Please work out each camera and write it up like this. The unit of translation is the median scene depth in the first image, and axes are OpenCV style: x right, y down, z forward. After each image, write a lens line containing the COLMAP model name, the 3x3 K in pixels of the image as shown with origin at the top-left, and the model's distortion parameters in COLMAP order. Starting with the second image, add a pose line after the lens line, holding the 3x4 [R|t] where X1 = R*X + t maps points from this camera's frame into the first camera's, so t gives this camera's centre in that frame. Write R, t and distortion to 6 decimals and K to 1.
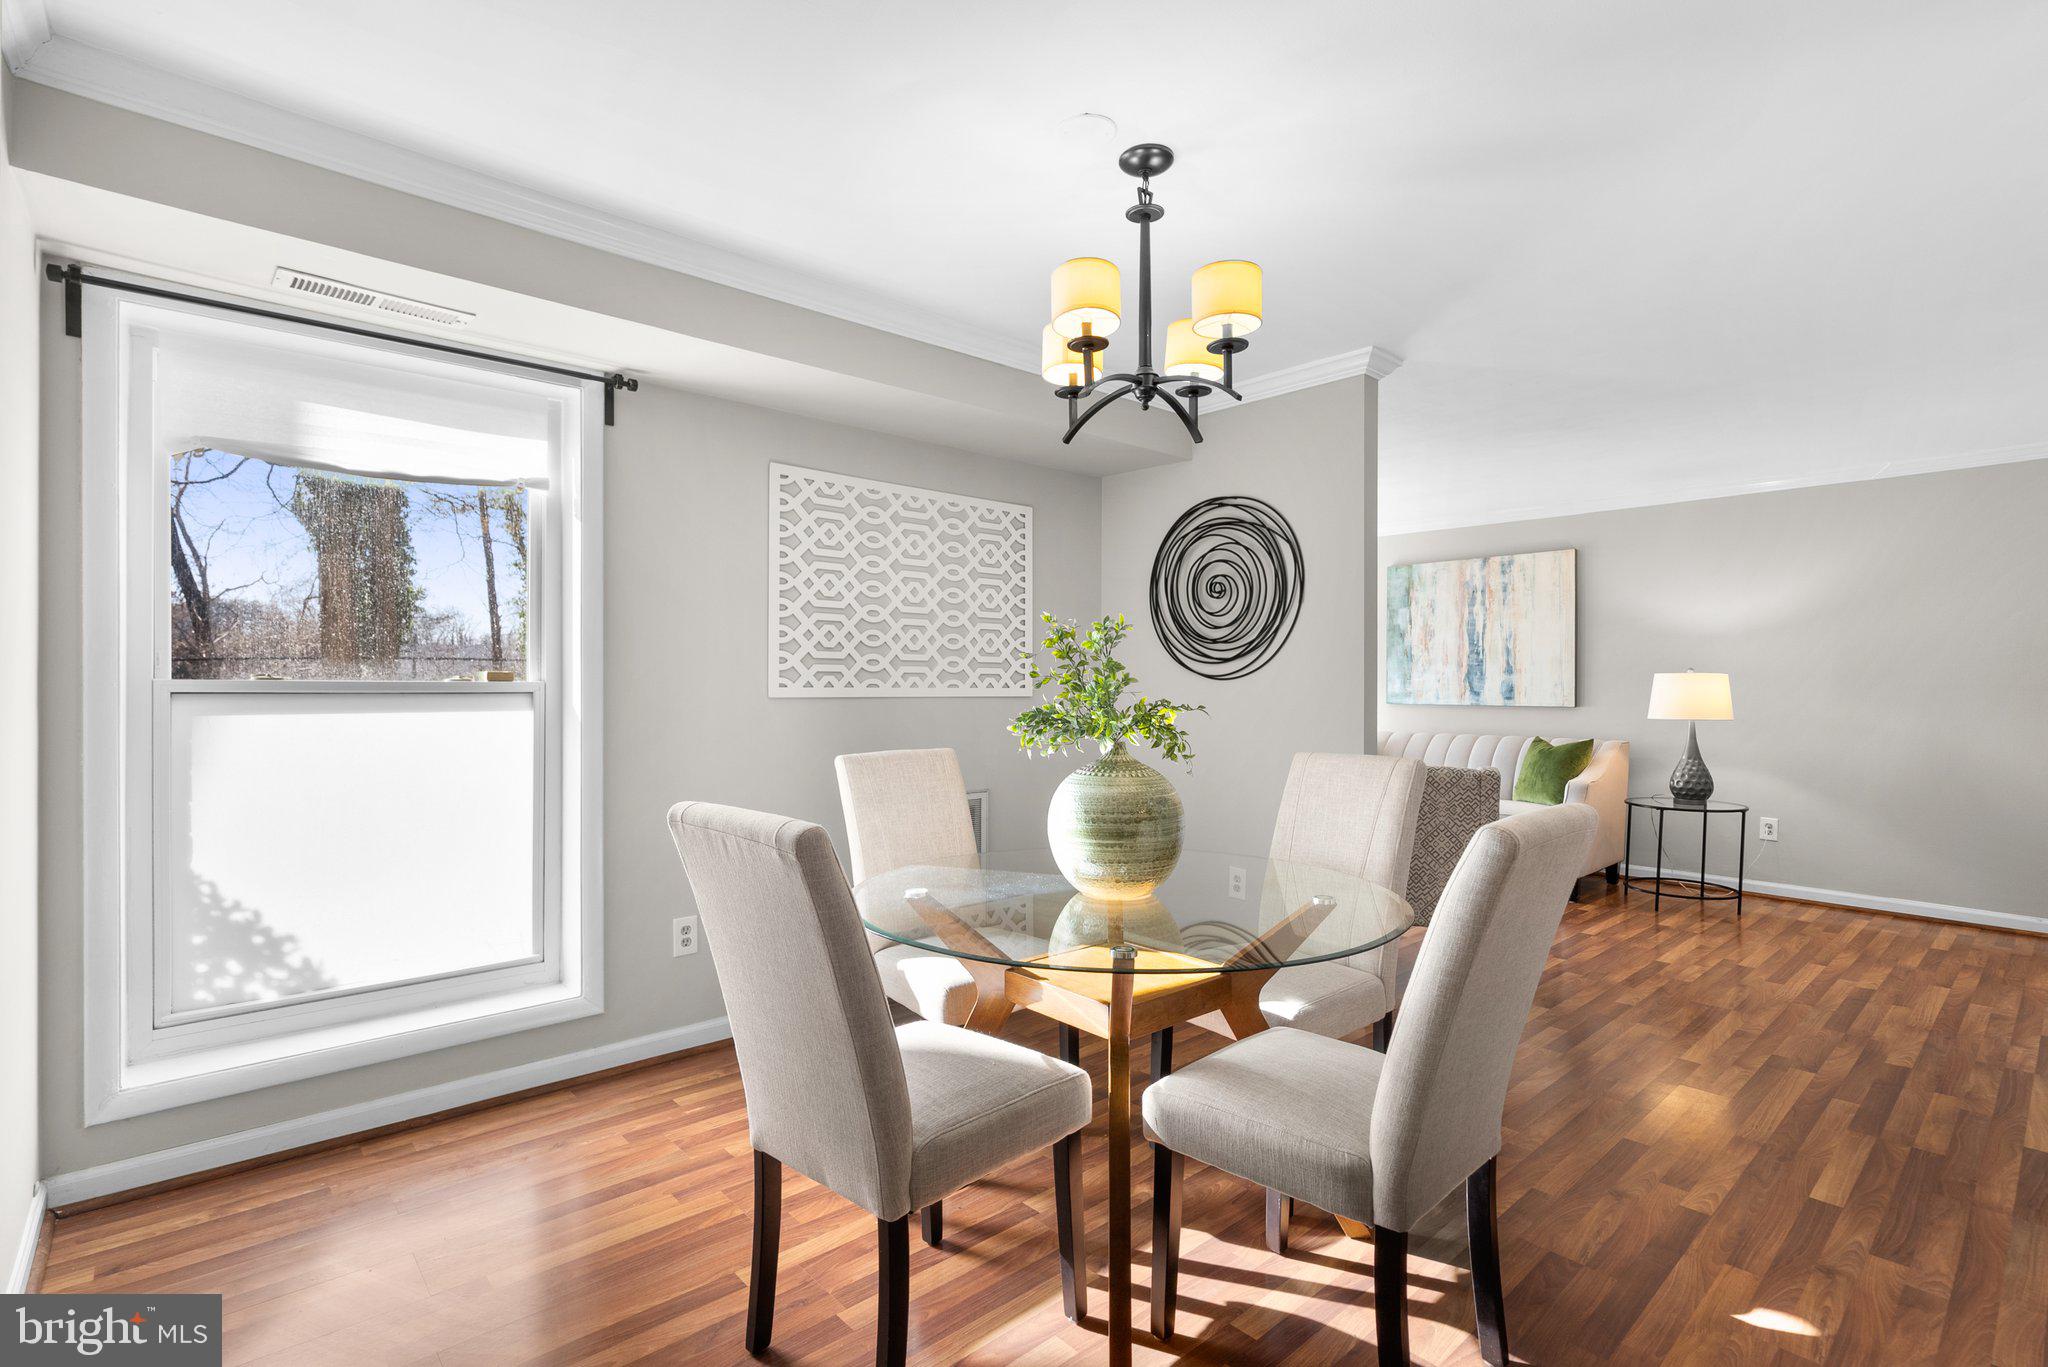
lens RADIAL K [[948.3, 0, 1027.7], [0, 948.3, 694.8], [0, 0, 1]] dist [0.000629, 0.000558]
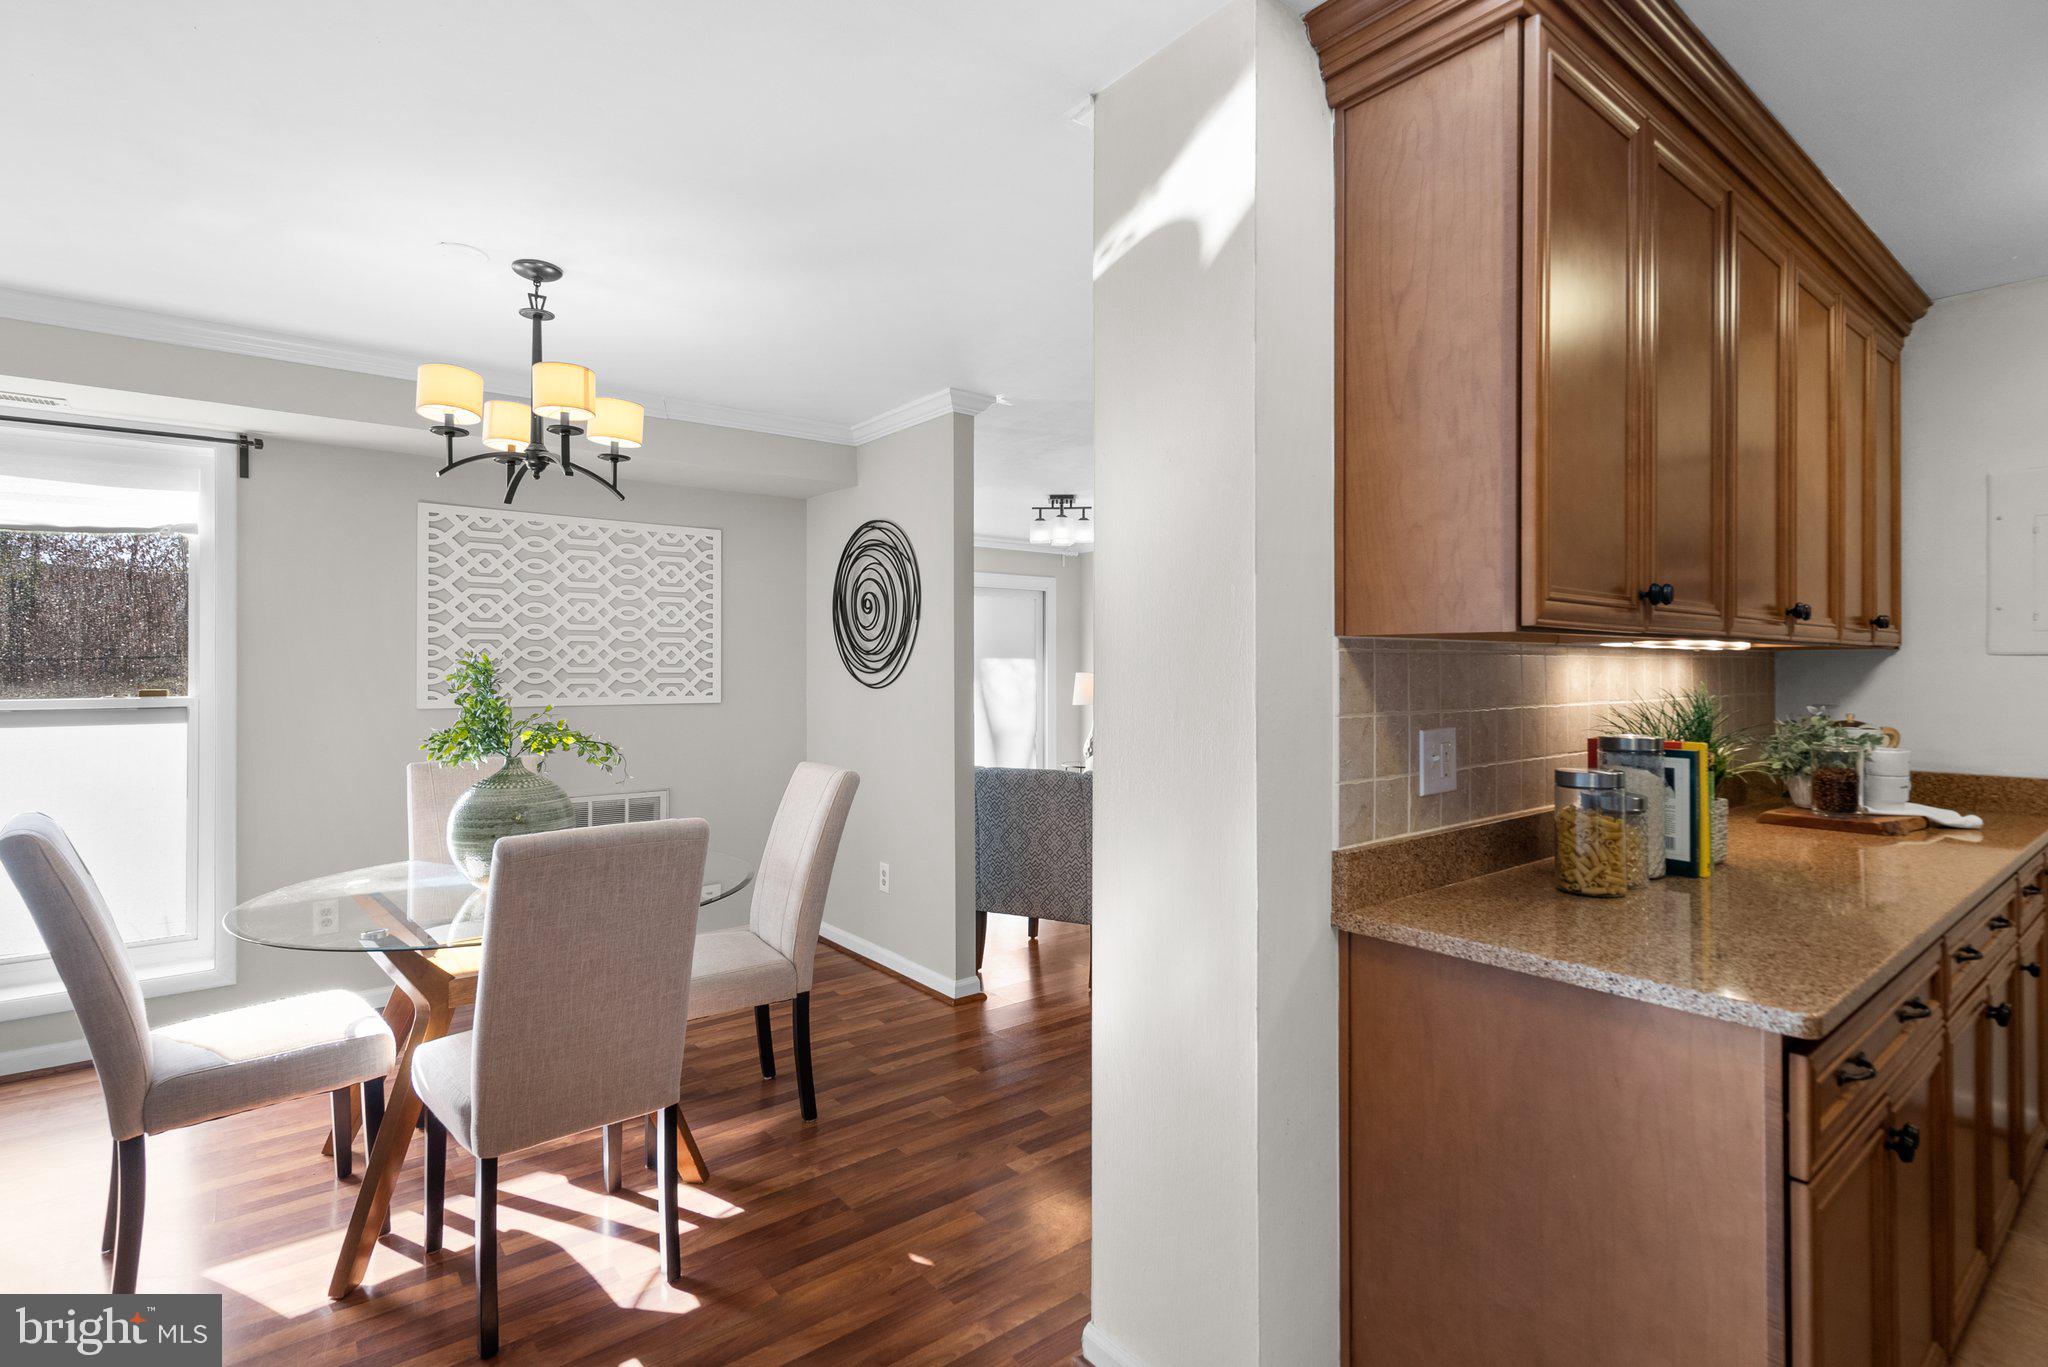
lens RADIAL K [[962.0, 0, 1022.6], [0, 962.0, 666.8], [0, 0, 1]] dist [0.001173, 0.000462]
pose [[0.997937, -0.003868, -0.064084, 0.442937], [0.003051, 0.999913, -0.012846, -0.025851], [0.064128, 0.012624, 0.997862, -0.087900]]
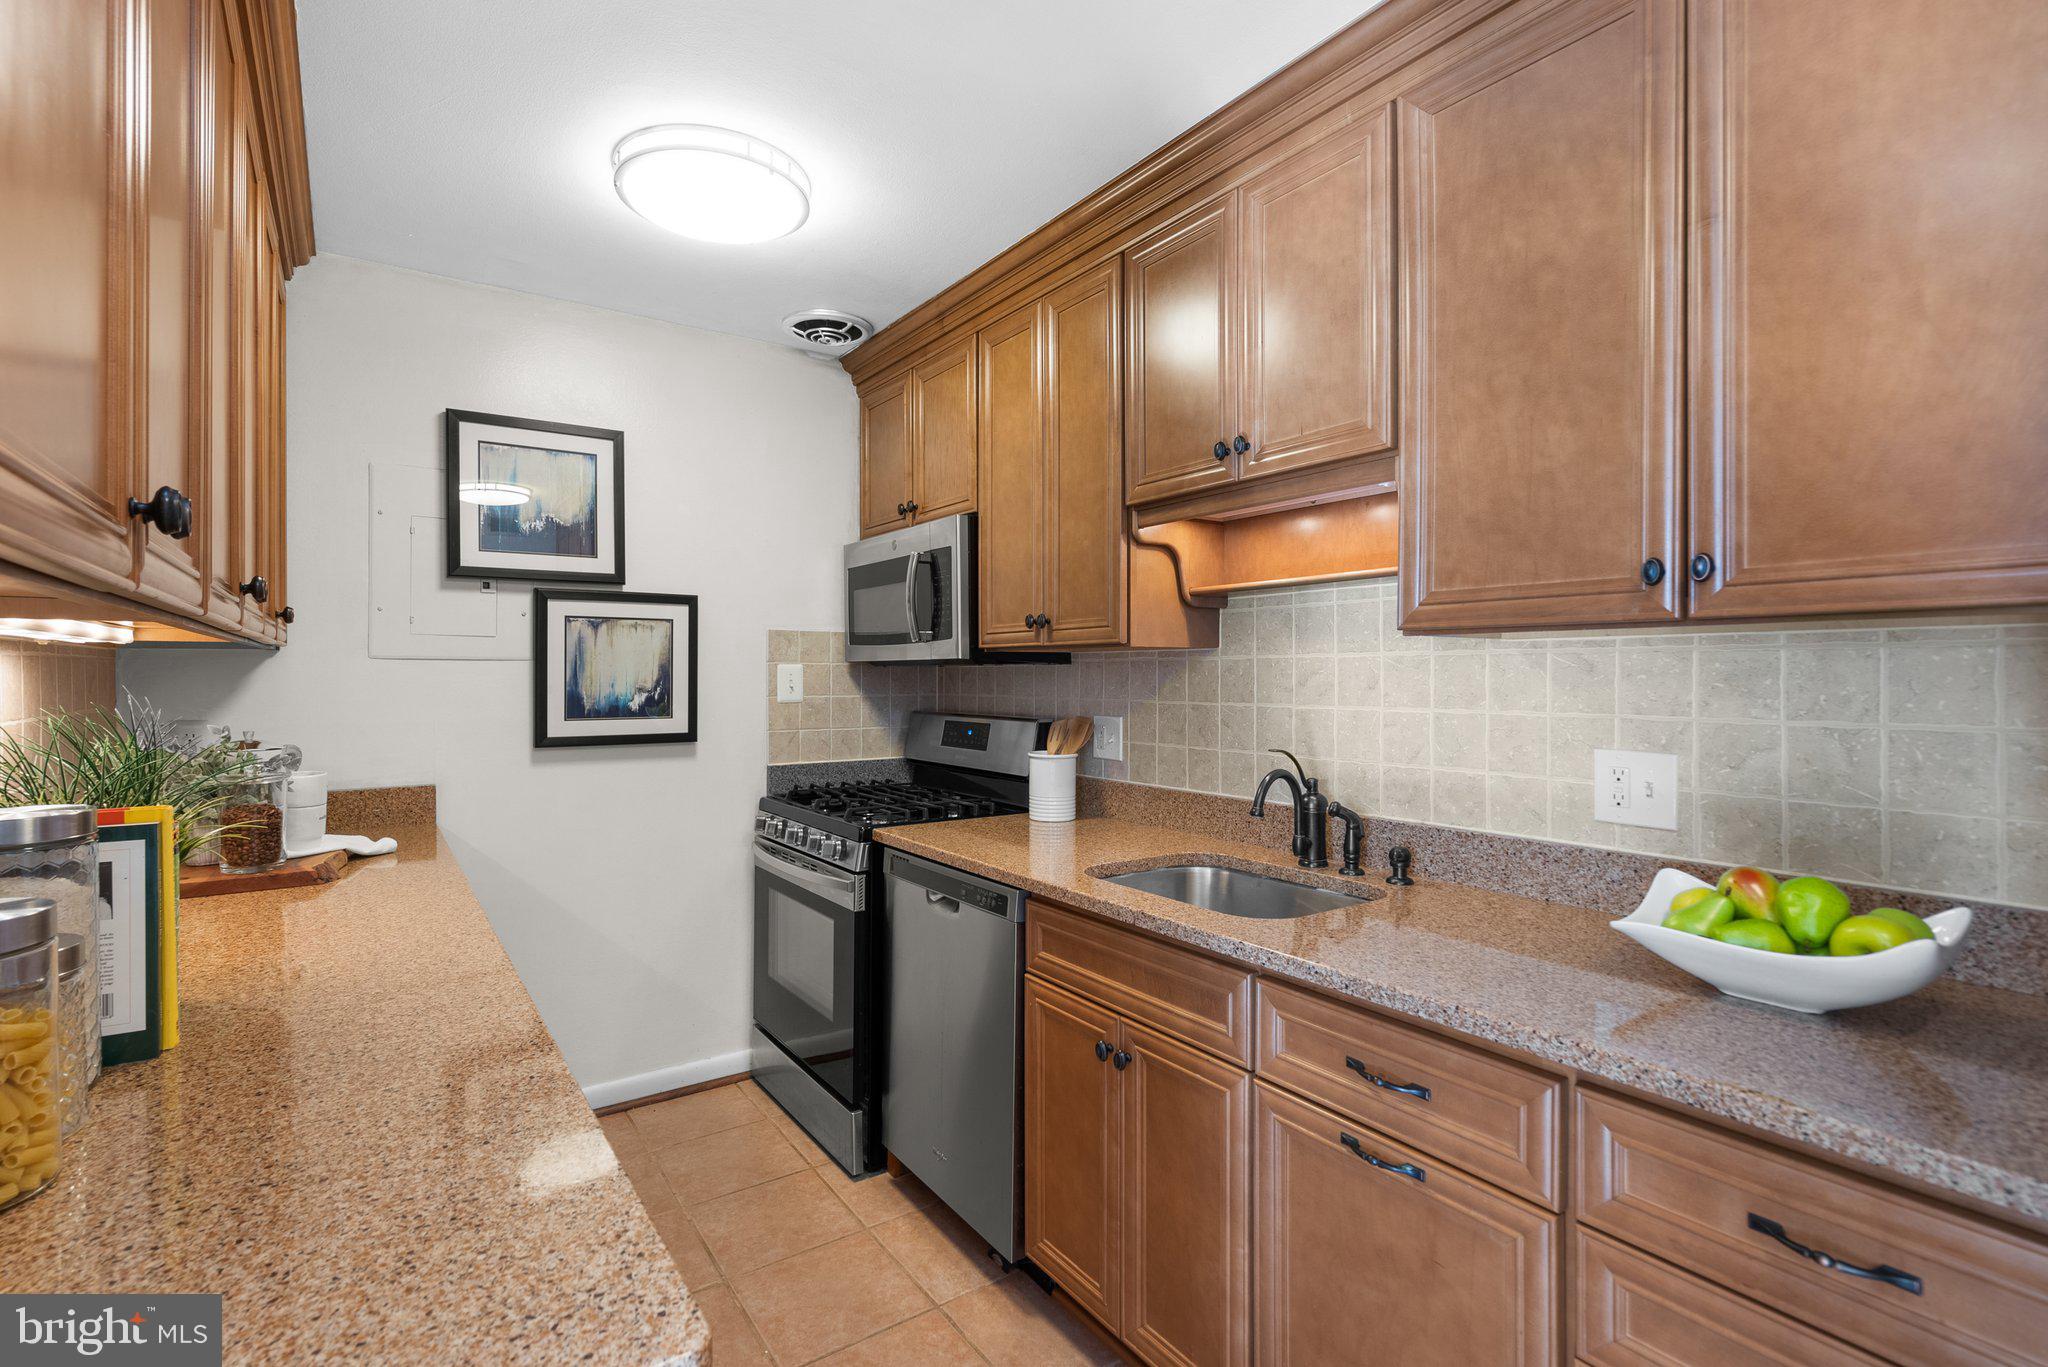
lens RADIAL K [[940.8, 0, 1019.9], [0, 940.8, 677.0], [0, 0, 1]] dist [-0.002618, 0.000495]
pose [[0.113008, -0.005834, 0.993577, 0.518941], [0.009486, 0.999944, 0.004793, -0.027850], [-0.993549, 0.008883, 0.113057, 0.147889]]
